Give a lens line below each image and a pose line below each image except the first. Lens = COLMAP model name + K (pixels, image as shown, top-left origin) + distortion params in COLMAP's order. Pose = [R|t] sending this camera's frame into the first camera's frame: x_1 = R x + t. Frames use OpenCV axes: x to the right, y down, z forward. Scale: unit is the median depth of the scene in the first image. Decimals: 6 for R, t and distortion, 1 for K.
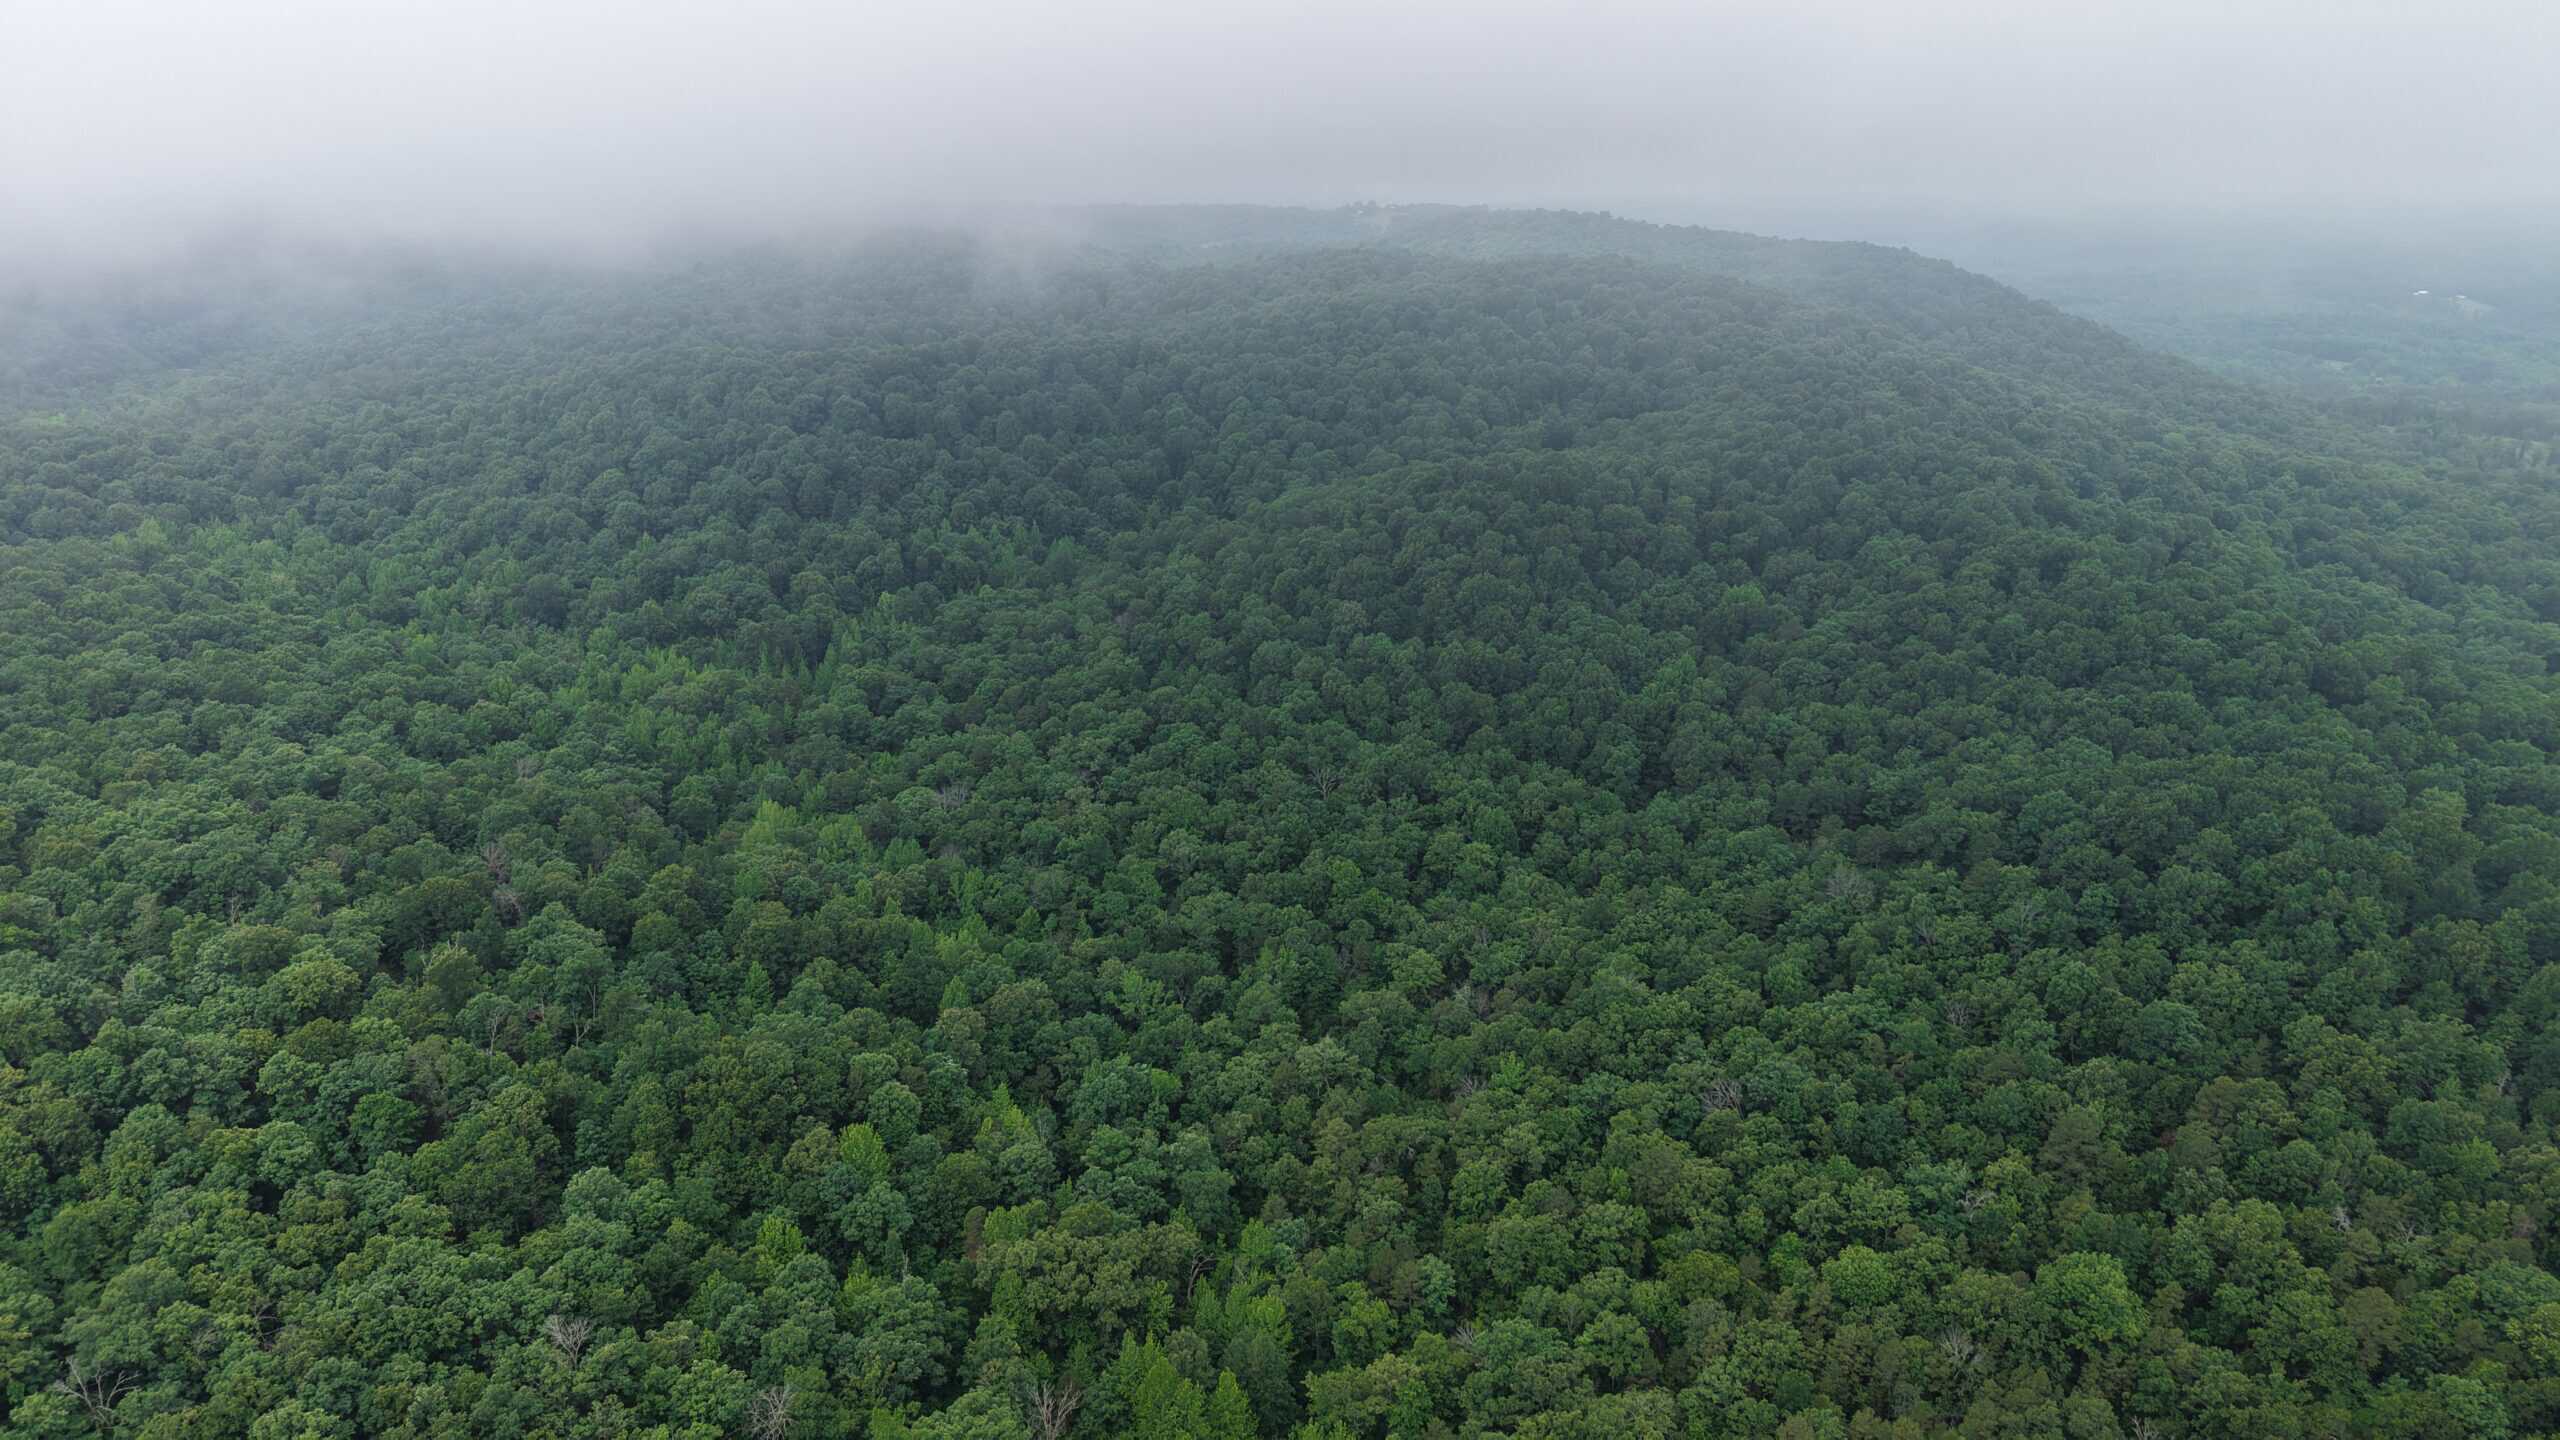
lens RADIAL K [[1702.2, 0, 1282.7], [0, 1702.2, 734.8], [0, 0, 1]] dist [0.033927, -0.046019]
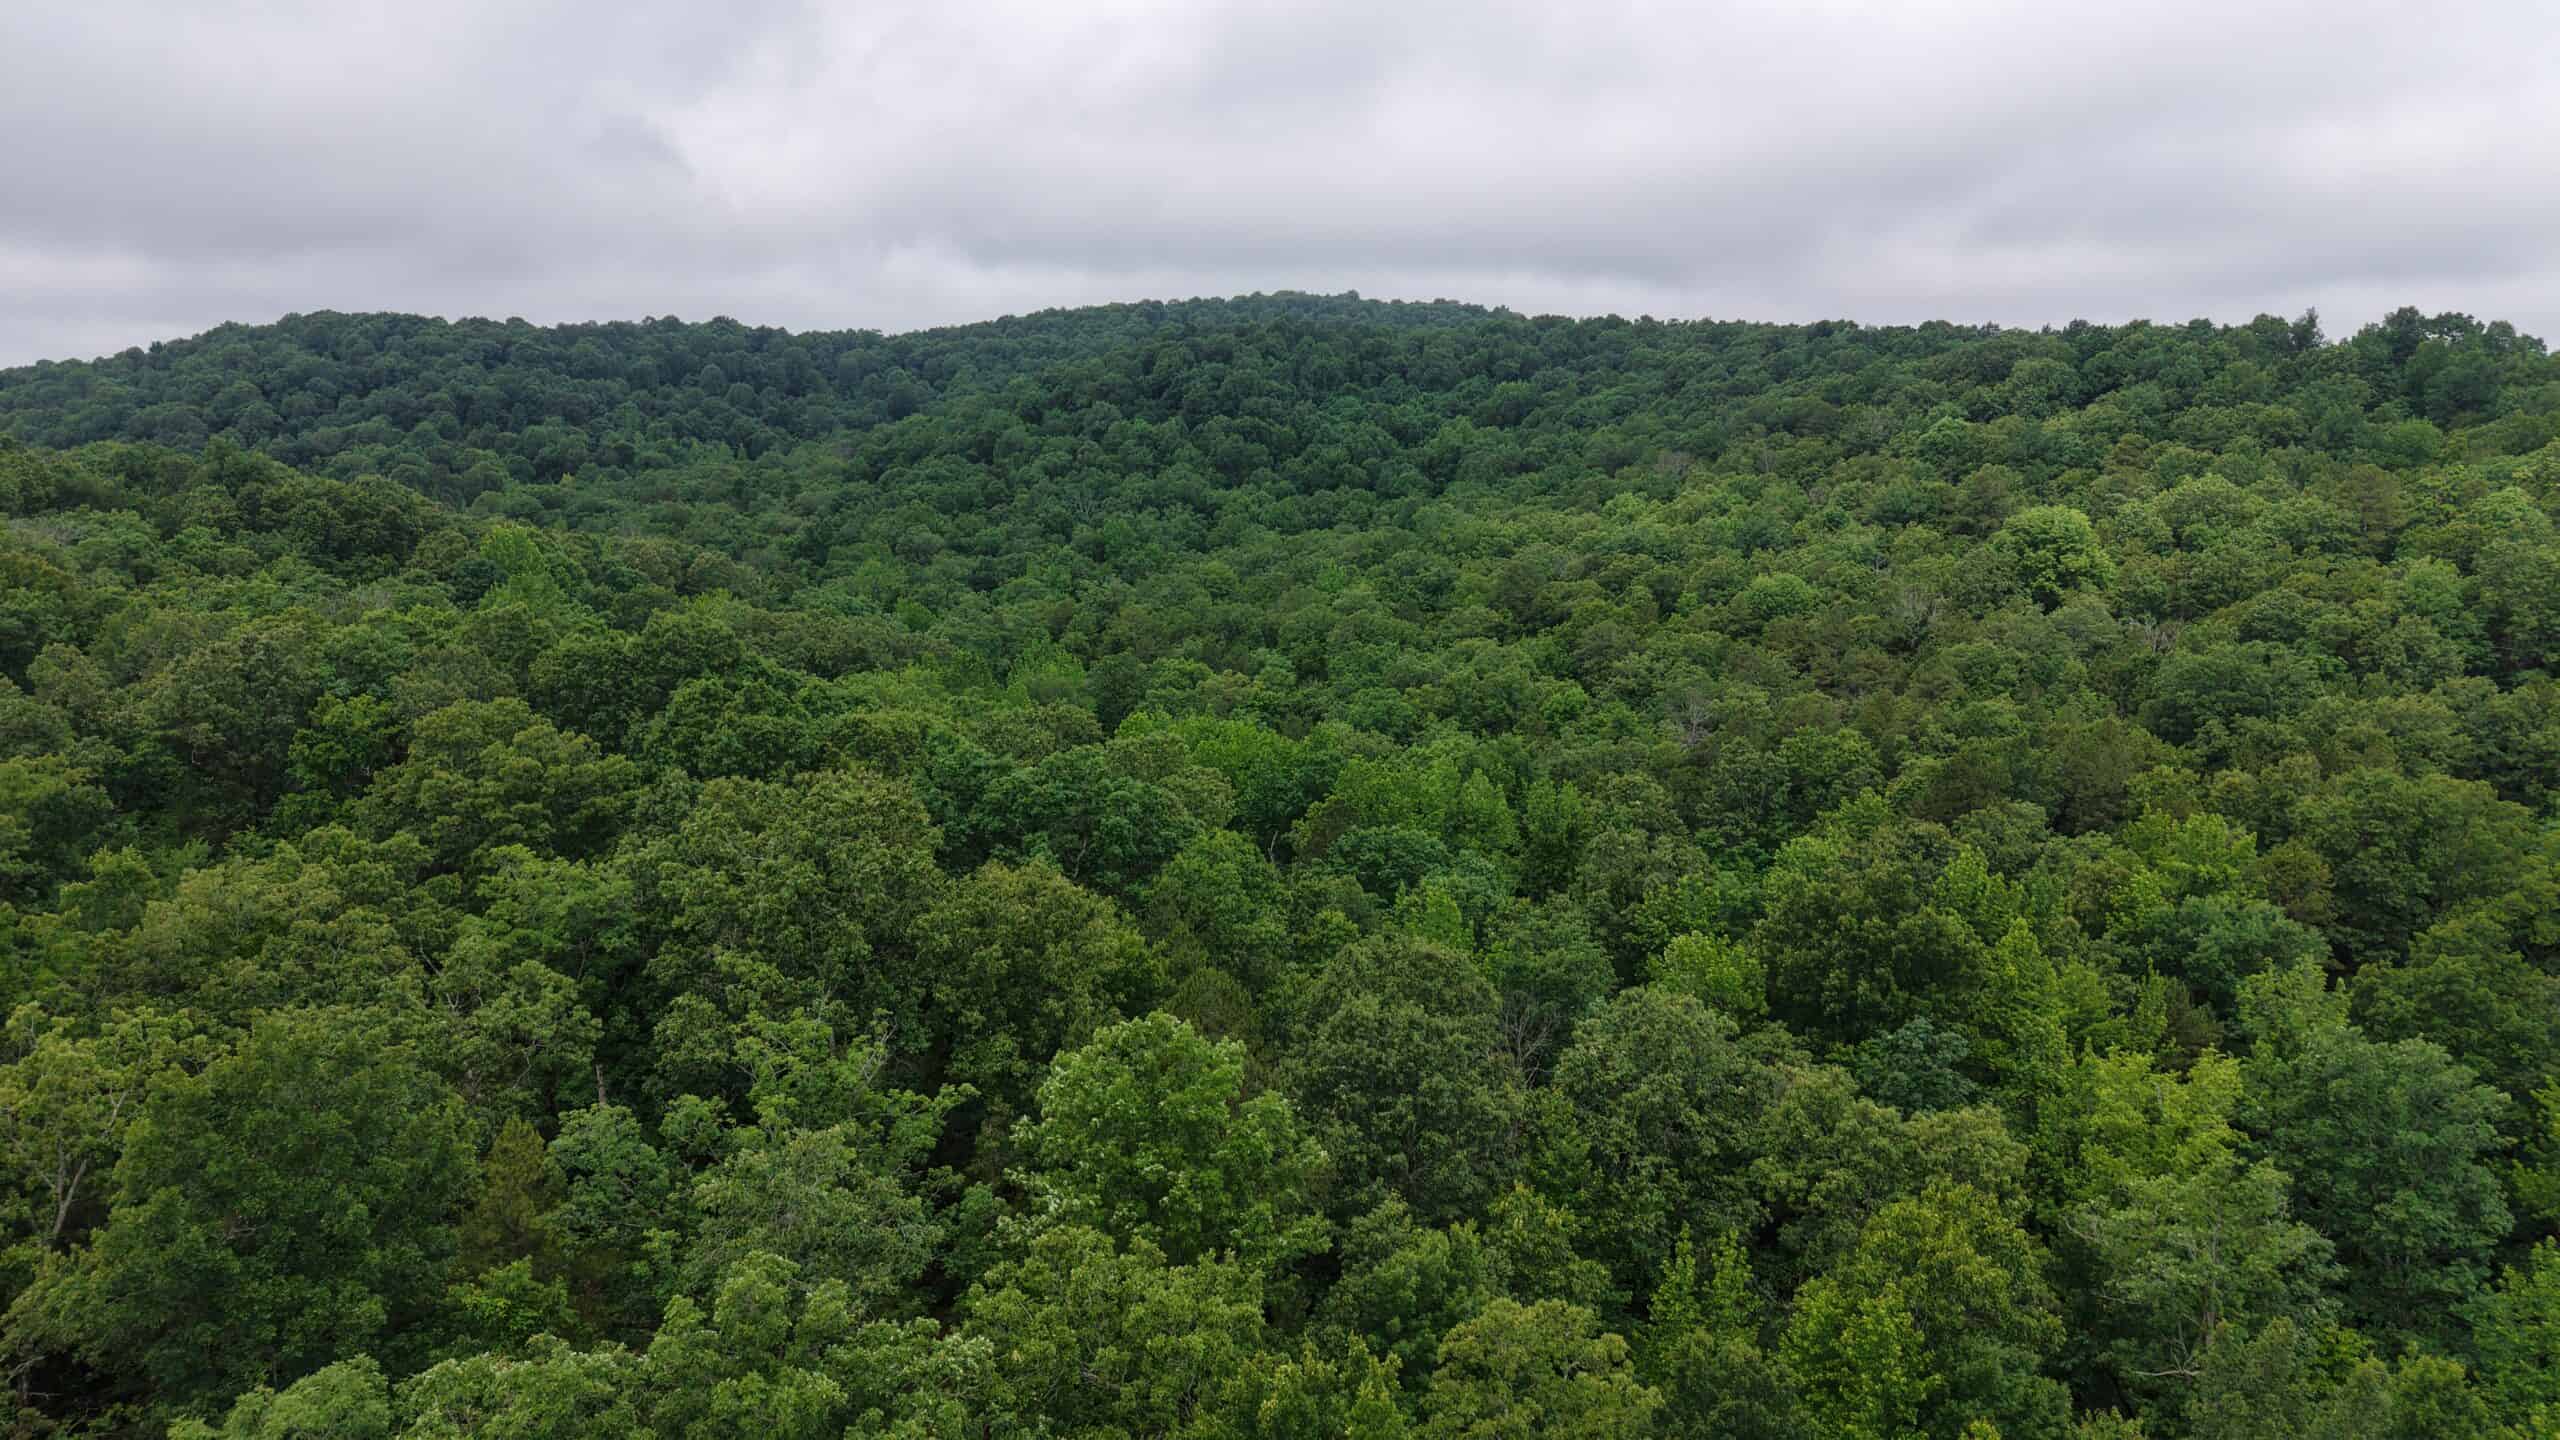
lens RADIAL K [[1702.2, 0, 1281.0], [0, 1702.2, 753.5], [0, 0, 1]] dist [0.033927, -0.046019]
pose [[0.986523, -0.030844, 0.160688, -0.023119], [0.056226, 0.986172, -0.155898, 0.317804], [-0.153658, 0.162832, 0.974615, 0.150981]]
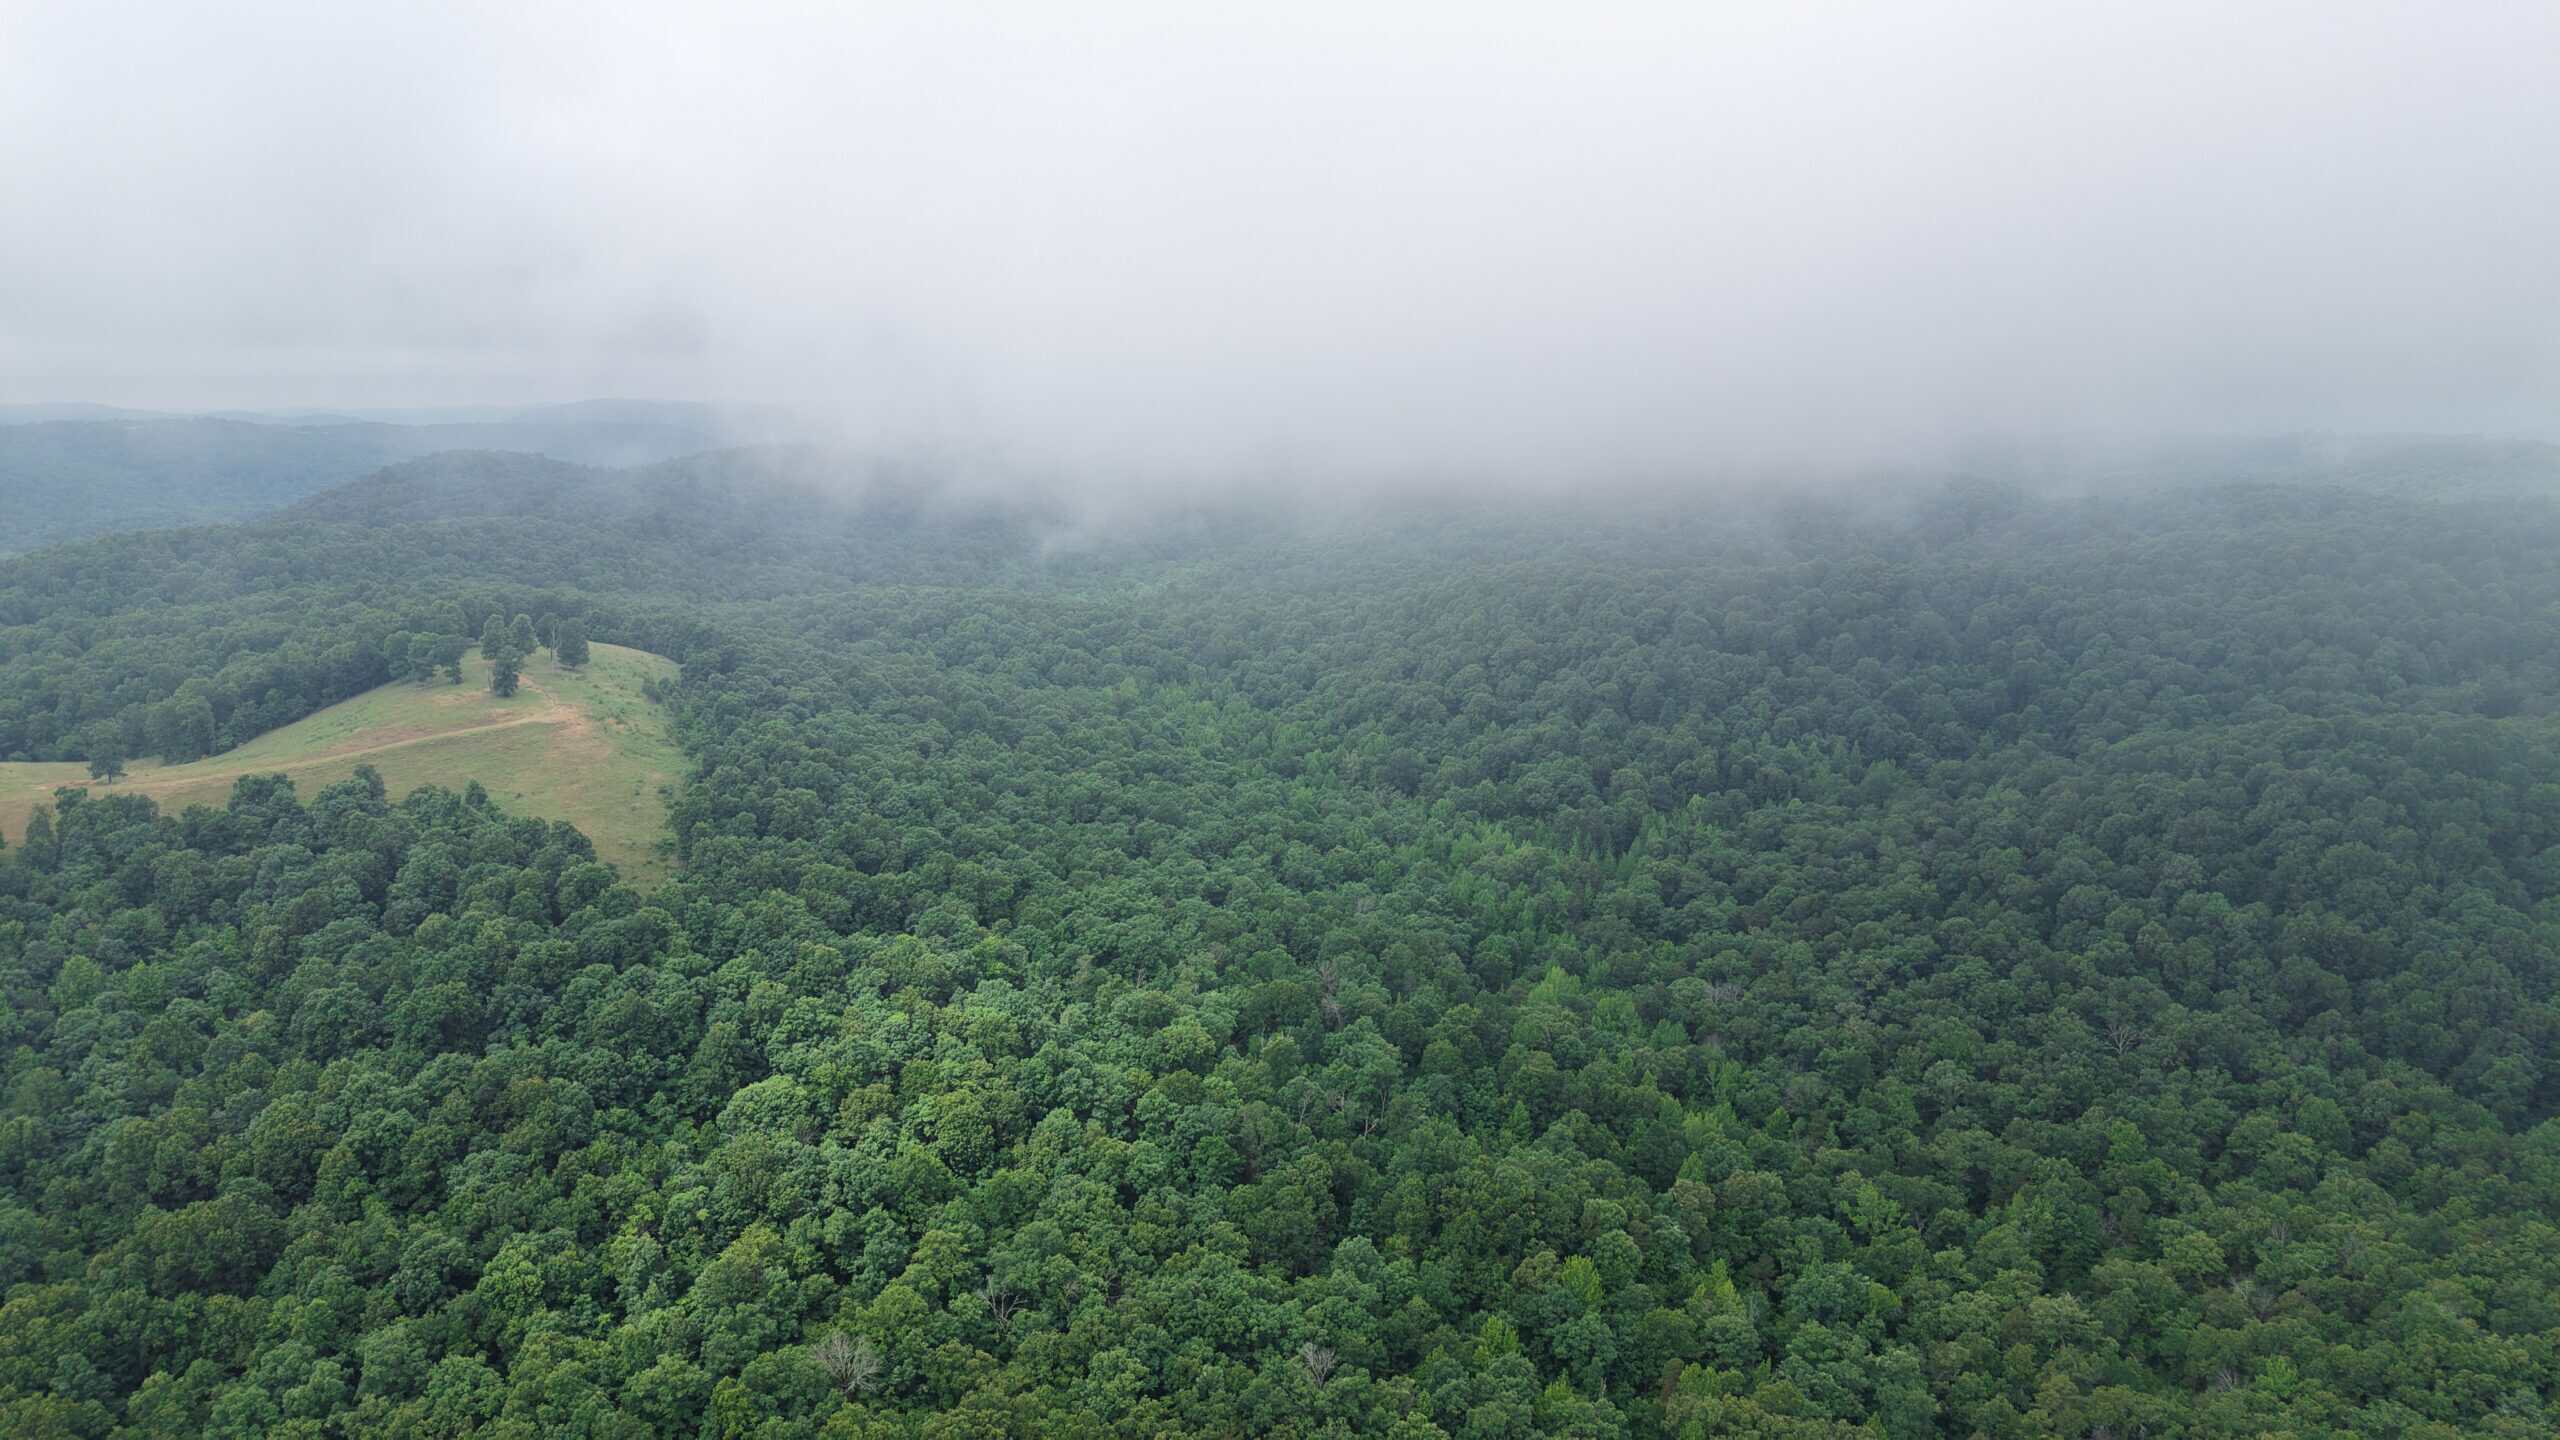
lens RADIAL K [[1702.2, 0, 1271.9], [0, 1702.2, 741.6], [0, 0, 1]] dist [0.033927, -0.046019]
pose [[0.876298, 0.091441, -0.473012, 0.048503], [-0.146607, 0.985871, -0.081018, 0.011759], [0.458921, 0.140343, 0.877323, -0.078239]]
